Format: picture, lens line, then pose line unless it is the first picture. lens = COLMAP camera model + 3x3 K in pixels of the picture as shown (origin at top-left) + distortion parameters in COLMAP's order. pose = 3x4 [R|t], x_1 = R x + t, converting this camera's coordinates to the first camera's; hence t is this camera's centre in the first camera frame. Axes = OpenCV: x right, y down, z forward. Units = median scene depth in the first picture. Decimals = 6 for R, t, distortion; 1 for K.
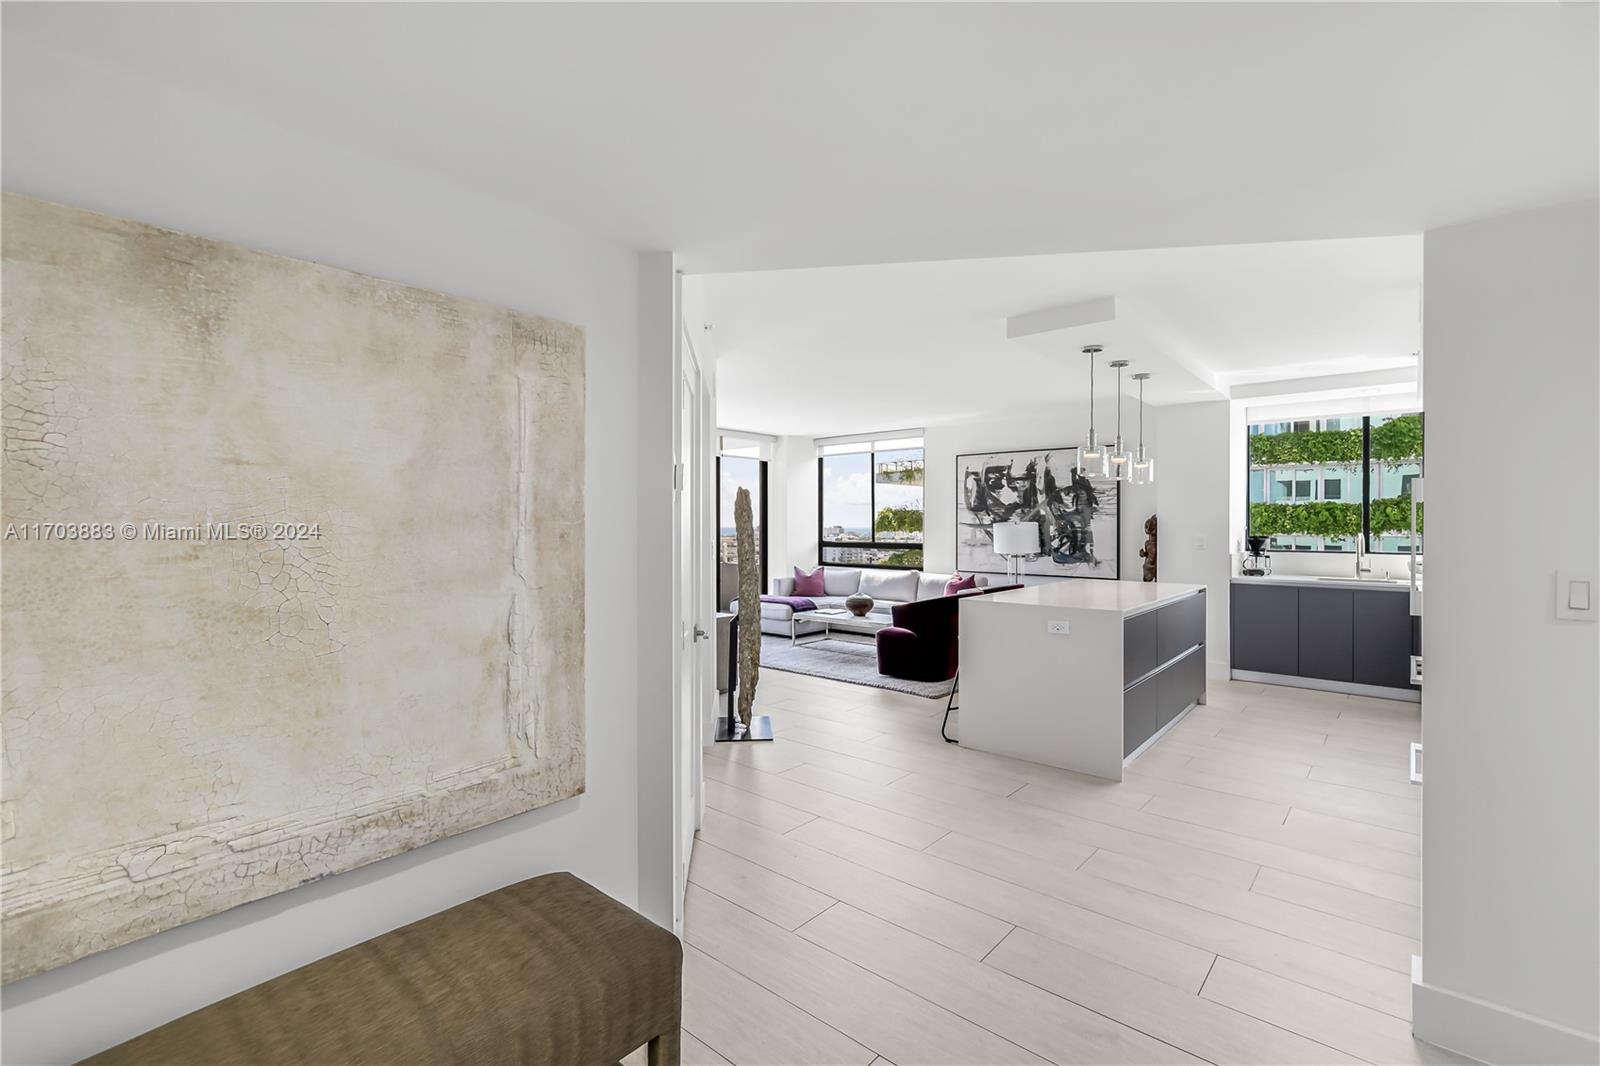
lens RADIAL K [[712.1, 0, 796.3], [0, 712.1, 522.4], [0, 0, 1]] dist [0.001122, -0.000044]
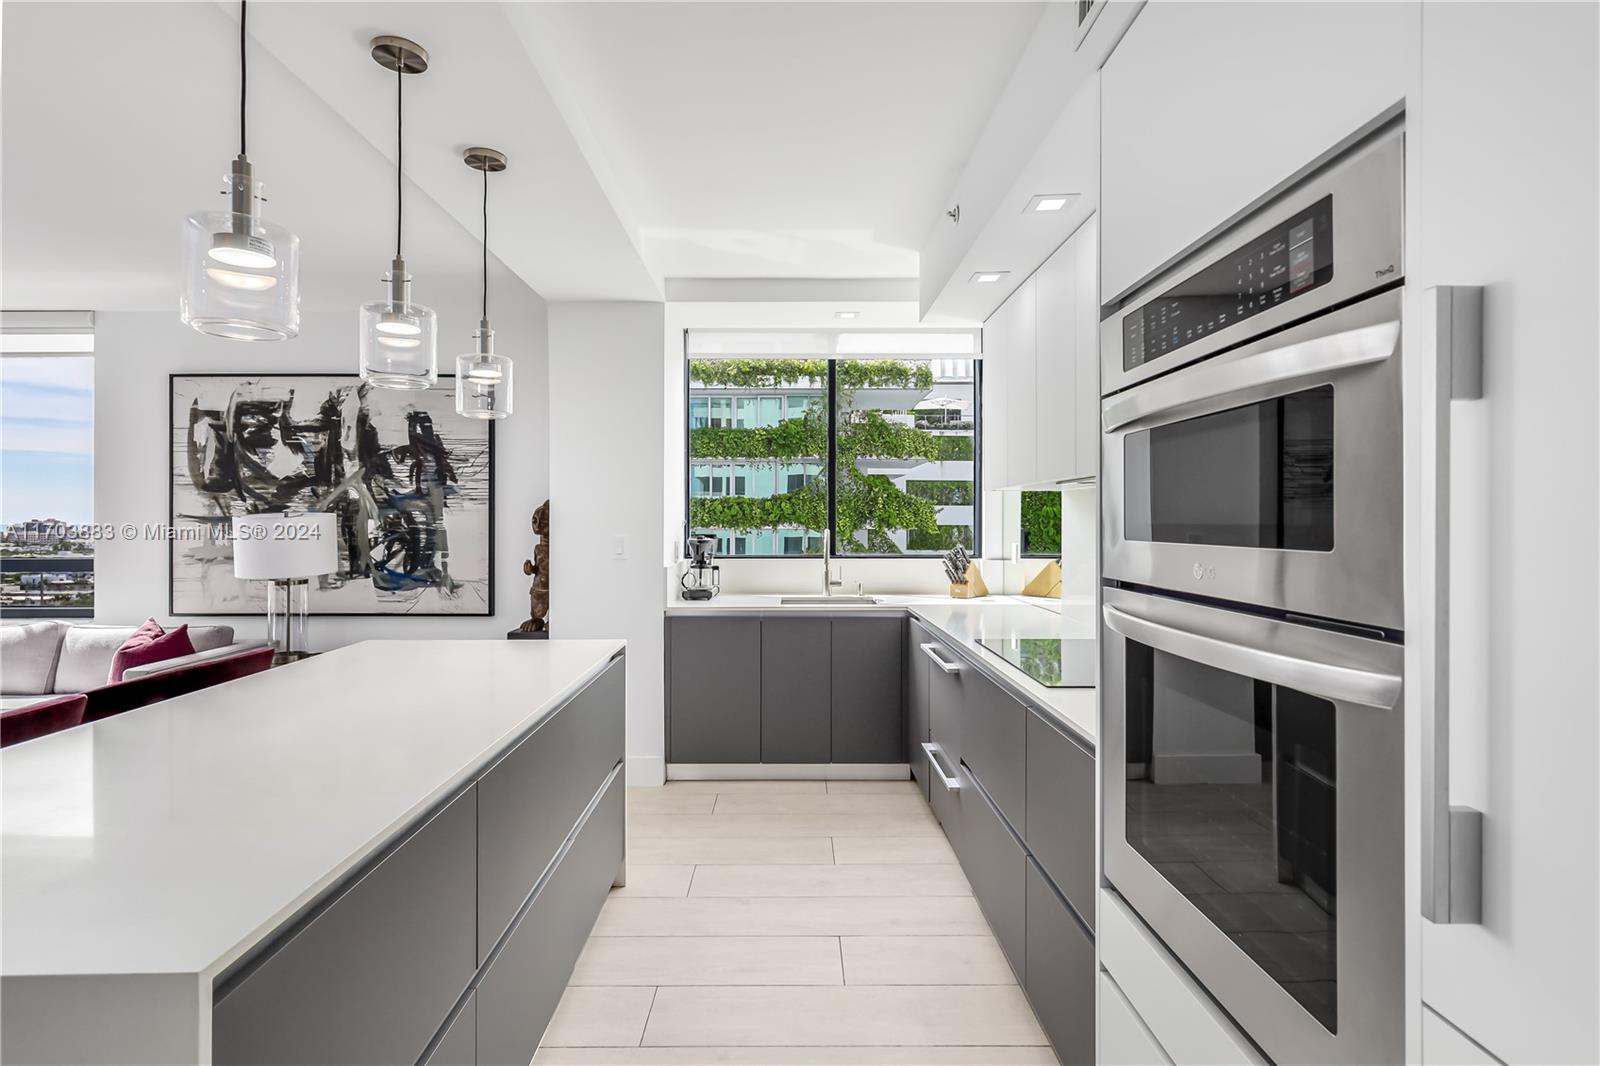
lens RADIAL K [[782.2, 0, 795.1], [0, 782.2, 517.2], [0, 0, 1]] dist [0.000802, 0.000745]
pose [[0.749816, -0.001430, 0.661644, 0.203631], [0.001174, 0.999999, 0.000832, 0.002506], [-0.661645, 0.000153, 0.749817, 0.344767]]
